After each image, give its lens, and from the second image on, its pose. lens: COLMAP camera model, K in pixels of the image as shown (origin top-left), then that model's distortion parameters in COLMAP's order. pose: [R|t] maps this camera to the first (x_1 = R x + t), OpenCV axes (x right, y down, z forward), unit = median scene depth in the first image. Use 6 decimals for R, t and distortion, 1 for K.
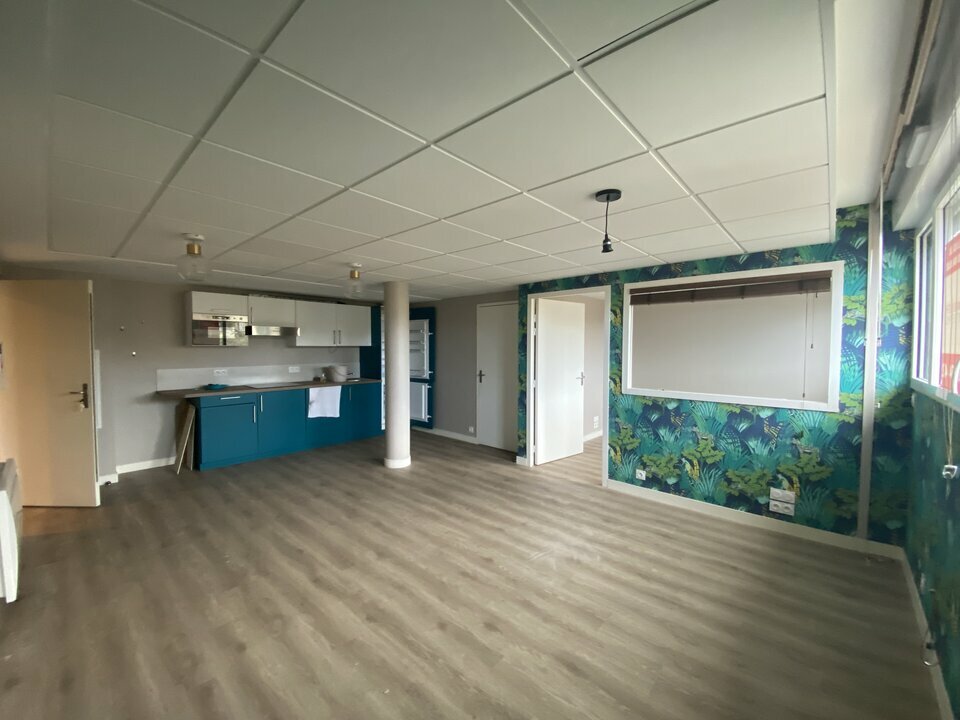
lens RADIAL K [[385.4, 0, 480.0], [0, 385.4, 360.0], [0, 0, 1]] dist [0.009125, -0.015572]
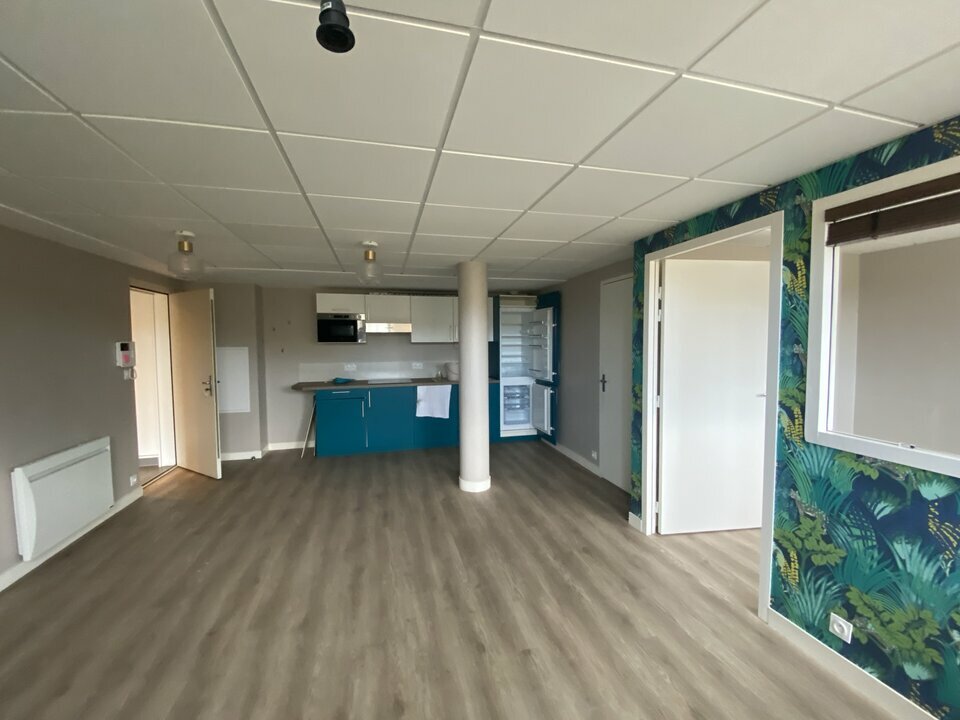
lens RADIAL K [[388.0, 0, 480.0], [0, 388.0, 360.0], [0, 0, 1]] dist [0.001665, -0.015392]
pose [[0.830053, 0.018191, -0.557388, 0.309105], [-0.009229, 0.999779, 0.018886, -0.015669], [0.557608, -0.010532, 0.830038, 0.413625]]
